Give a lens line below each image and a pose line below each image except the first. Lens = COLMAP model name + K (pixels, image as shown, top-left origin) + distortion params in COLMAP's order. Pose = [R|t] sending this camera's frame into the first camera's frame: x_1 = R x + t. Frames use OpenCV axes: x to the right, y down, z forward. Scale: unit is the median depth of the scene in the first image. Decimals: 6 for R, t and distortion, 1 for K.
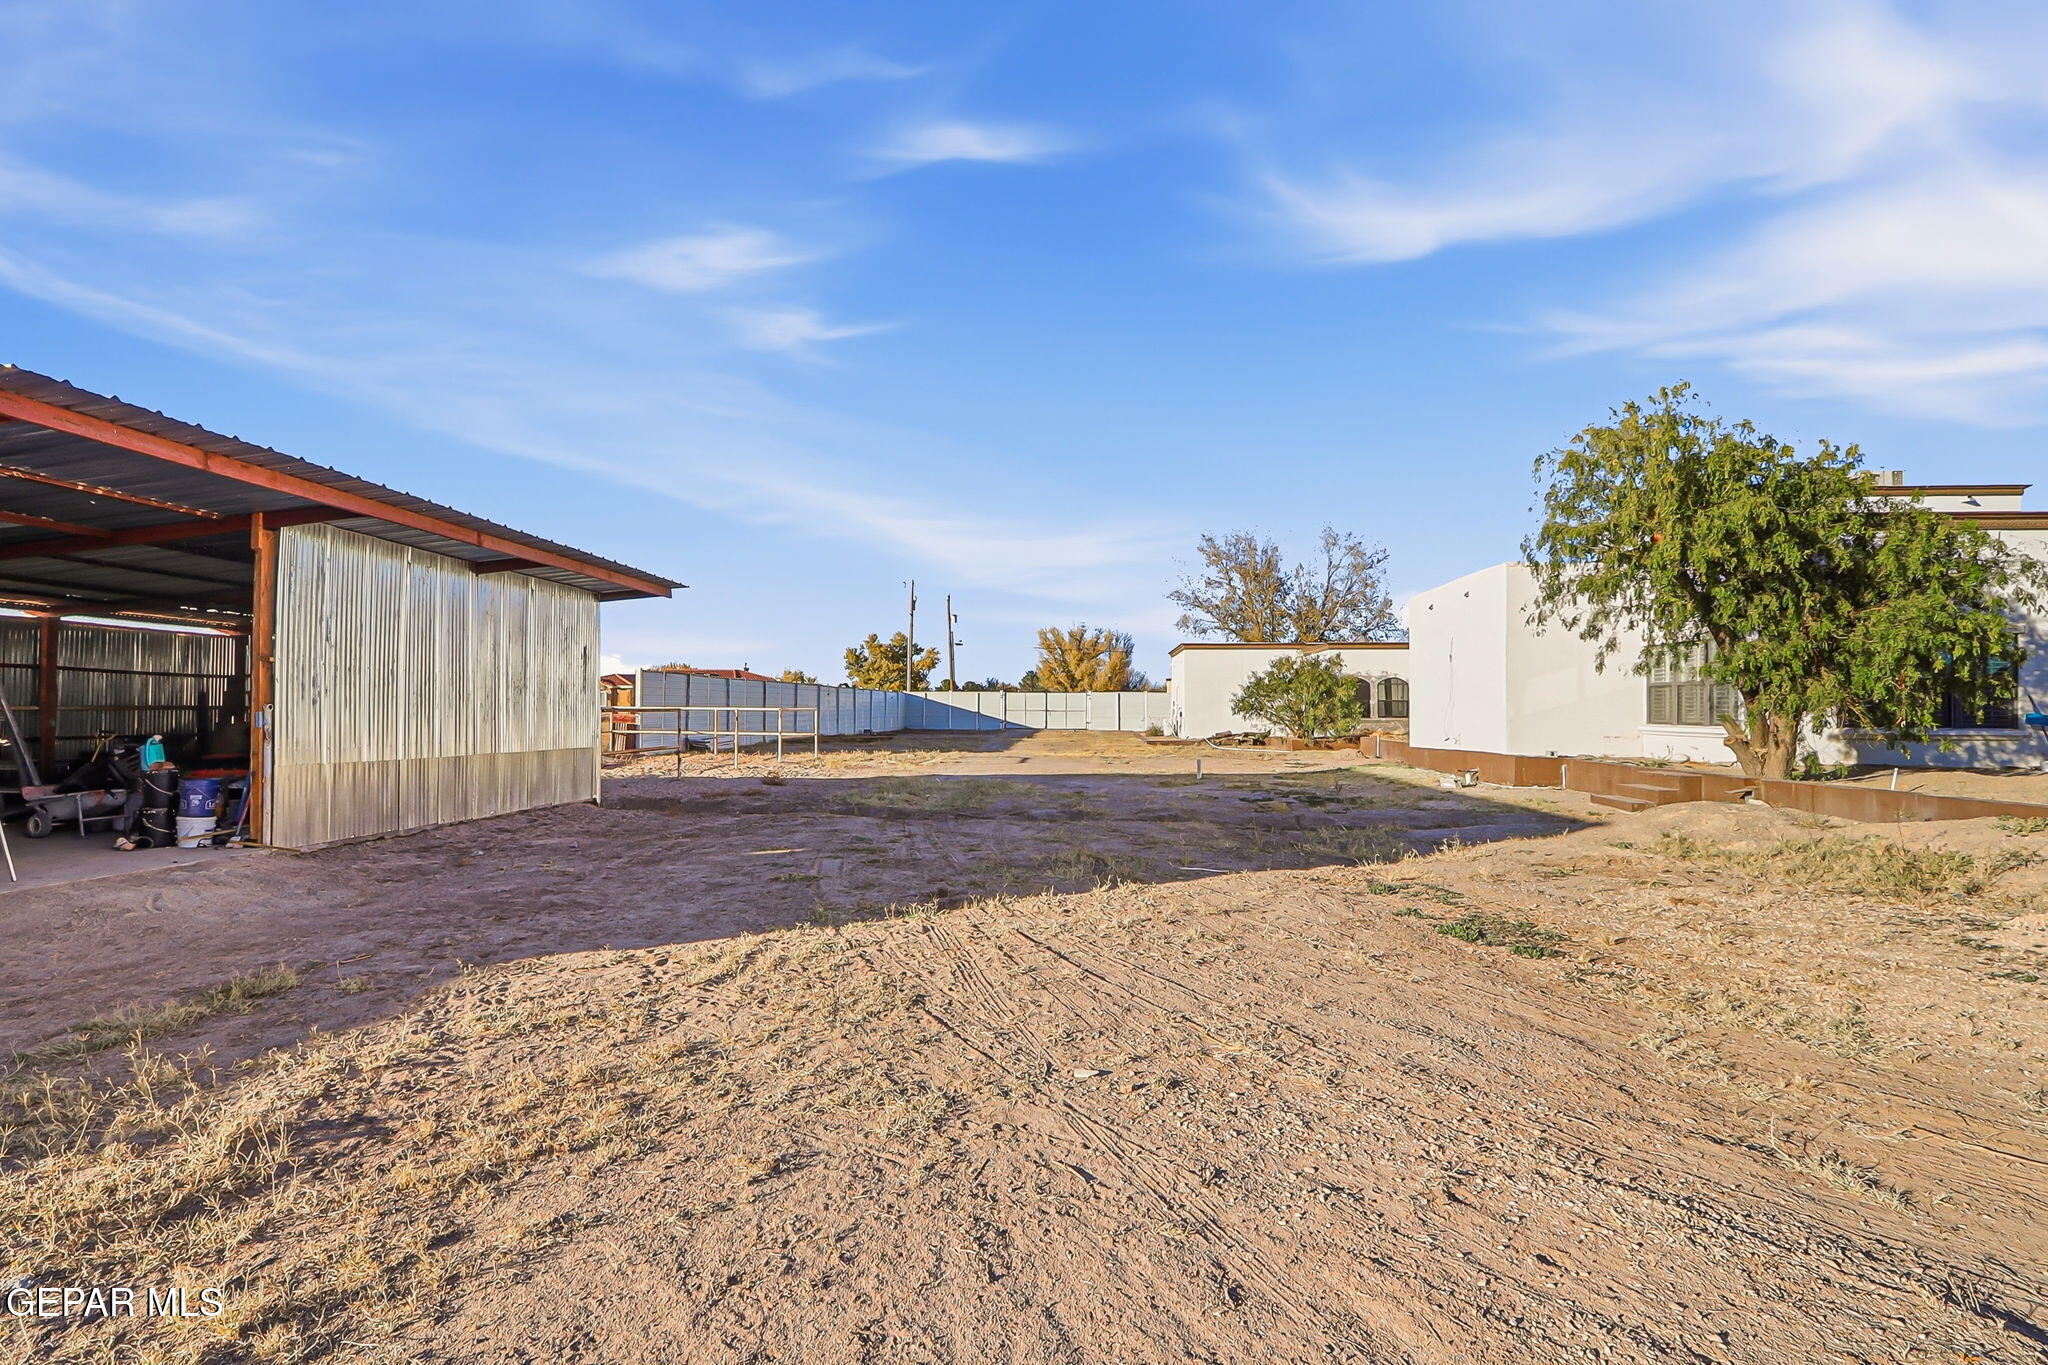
lens RADIAL K [[999.2, 0, 1000.7], [0, 999.2, 696.6], [0, 0, 1]] dist [-0.031466, 0.021551]
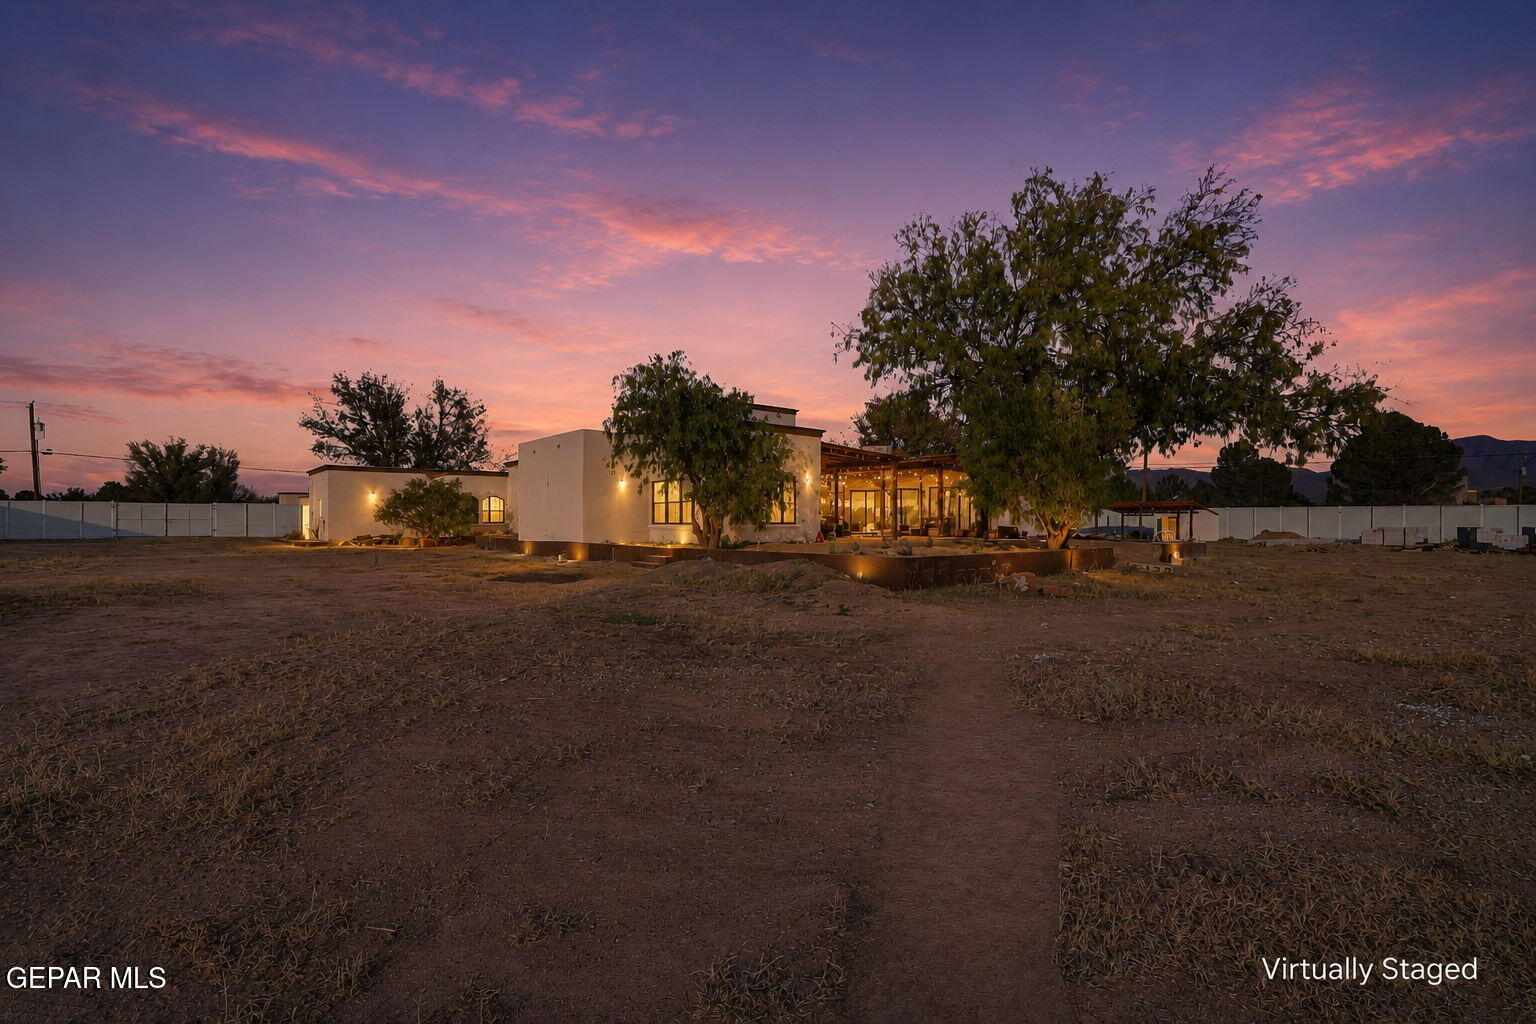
lens RADIAL K [[774.8, 0, 768.0], [0, 774.8, 512.0], [0, 0, 1]] dist [-0.004404, 0.001668]
pose [[0.716144, 0.004205, 0.697940, -0.186580], [-0.006300, 0.999980, 0.000440, 0.003671], [-0.697924, -0.004712, 0.716156, -0.164829]]
